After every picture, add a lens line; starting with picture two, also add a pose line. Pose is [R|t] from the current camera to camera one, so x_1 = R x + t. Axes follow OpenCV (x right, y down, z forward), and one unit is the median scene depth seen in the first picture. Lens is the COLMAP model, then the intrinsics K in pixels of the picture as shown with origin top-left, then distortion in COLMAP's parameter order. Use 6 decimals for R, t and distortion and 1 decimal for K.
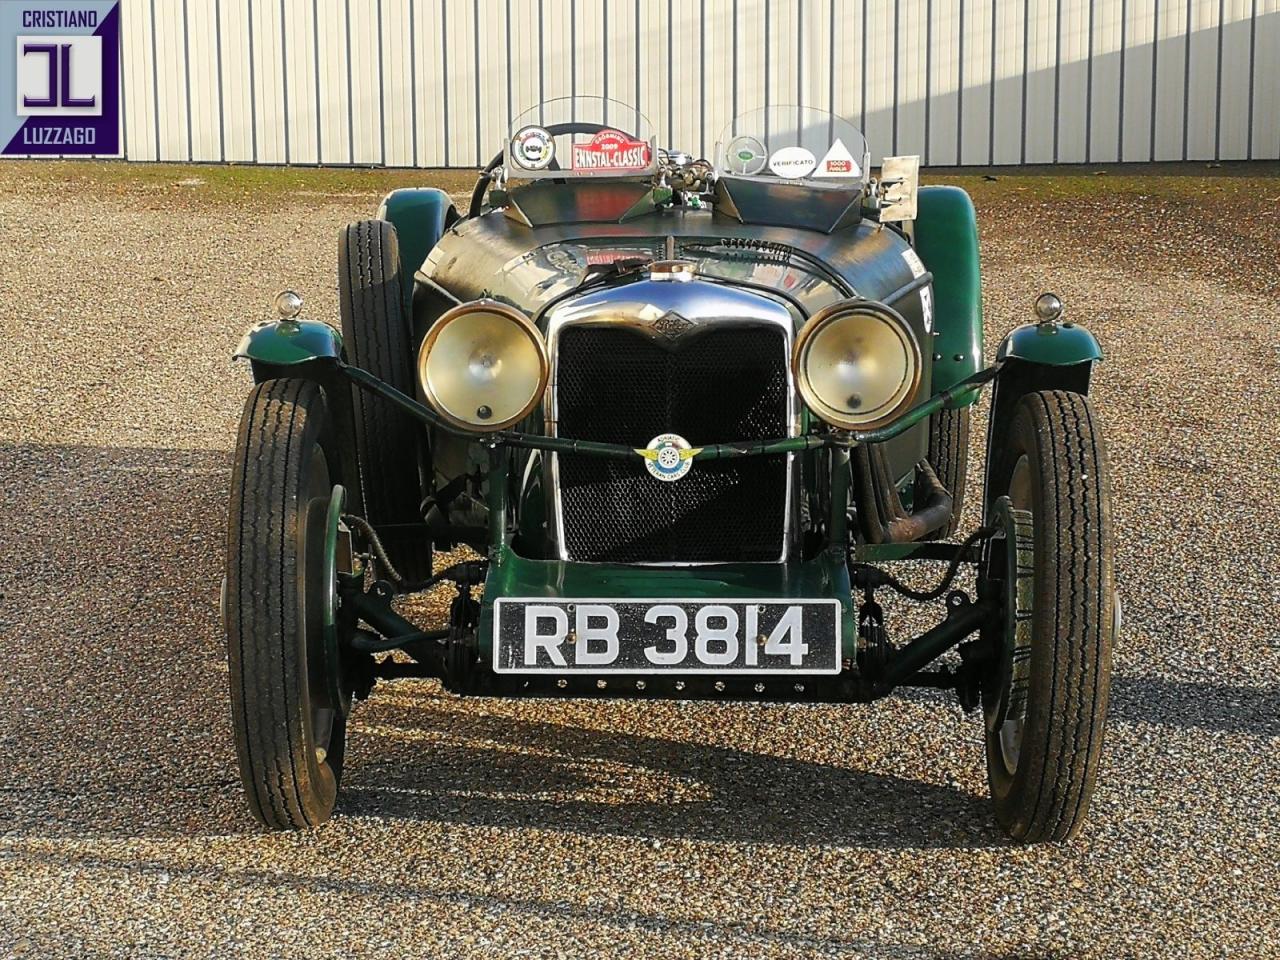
lens RADIAL K [[3345.1, 0, 640.0], [0, 3345.1, 480.0], [0, 0, 1]] dist [0.333483, -0.226738]
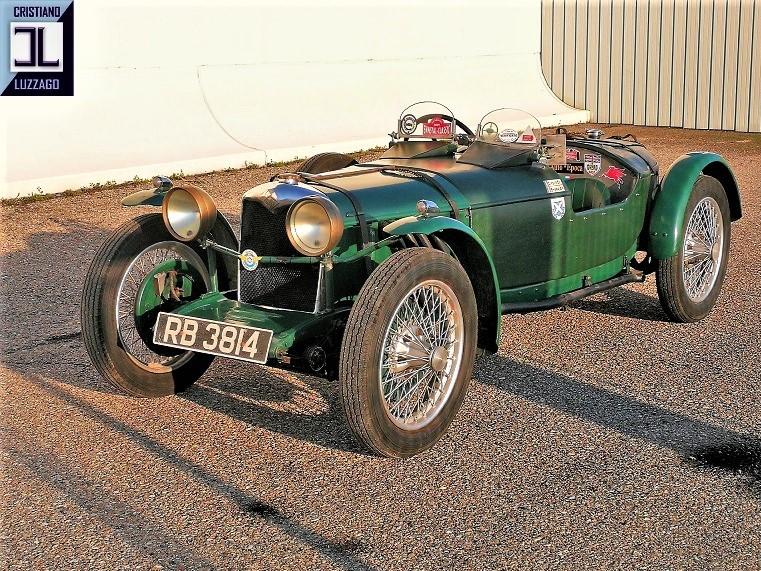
lens RADIAL K [[1338.0, 0, 380.5], [0, 1338.0, 285.5], [0, 0, 1]] dist [0.129780, -1.065366]
pose [[0.816590, 0.107582, -0.567104, 0.613725], [-0.094017, 0.994147, 0.053215, -0.047508], [0.569510, 0.009863, 0.821925, 0.316500]]
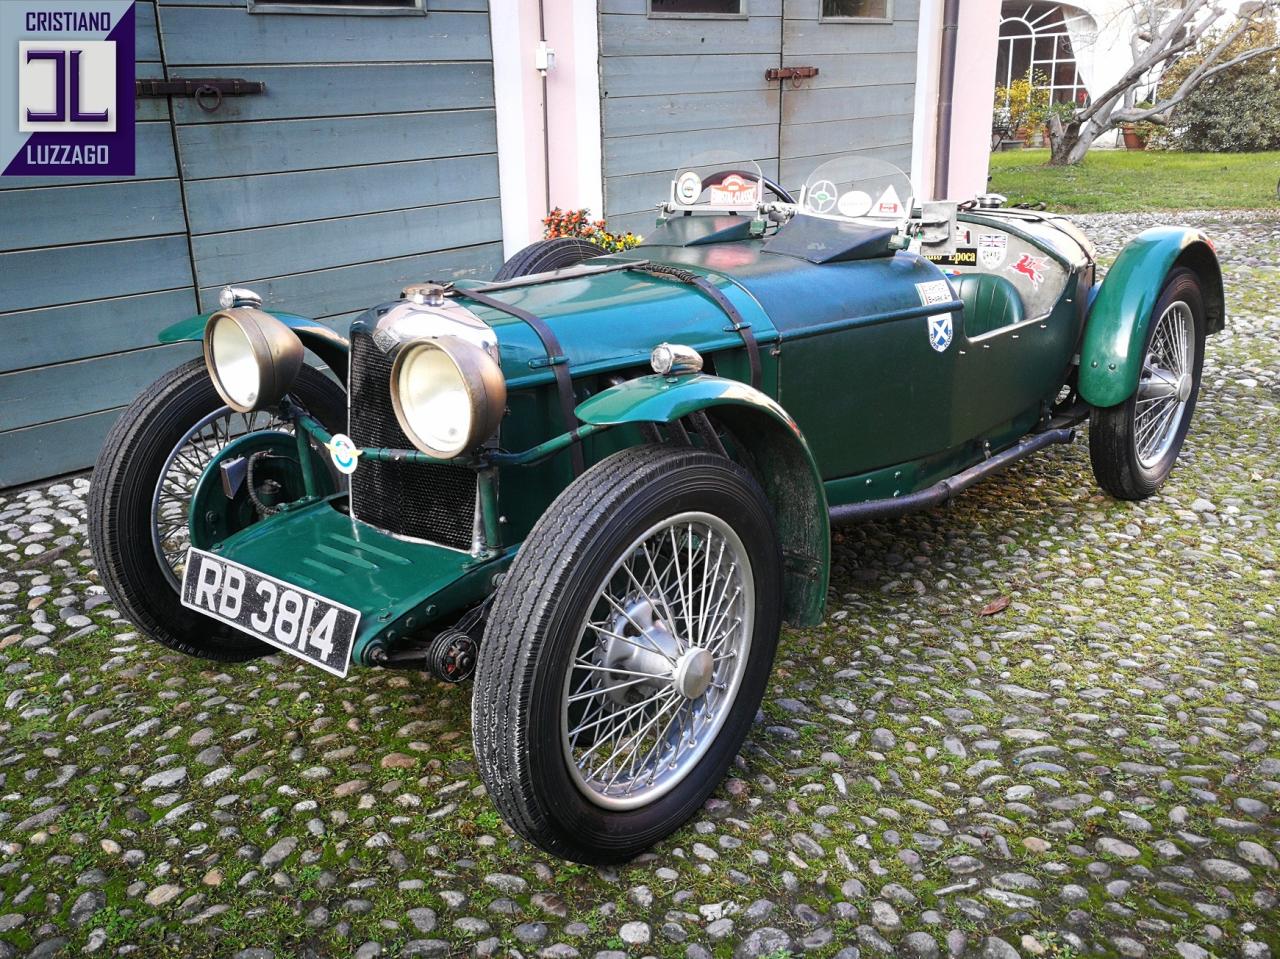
lens RADIAL K [[1223.0, 0, 603.4], [0, 1223.0, 519.2], [0, 0, 1]] dist [-0.013202, -0.011795]
pose [[0.750020, 0.189508, -0.633685, 0.365894], [-0.082655, 0.977419, 0.194474, -0.077947], [0.656230, -0.093483, 0.748748, 0.757360]]
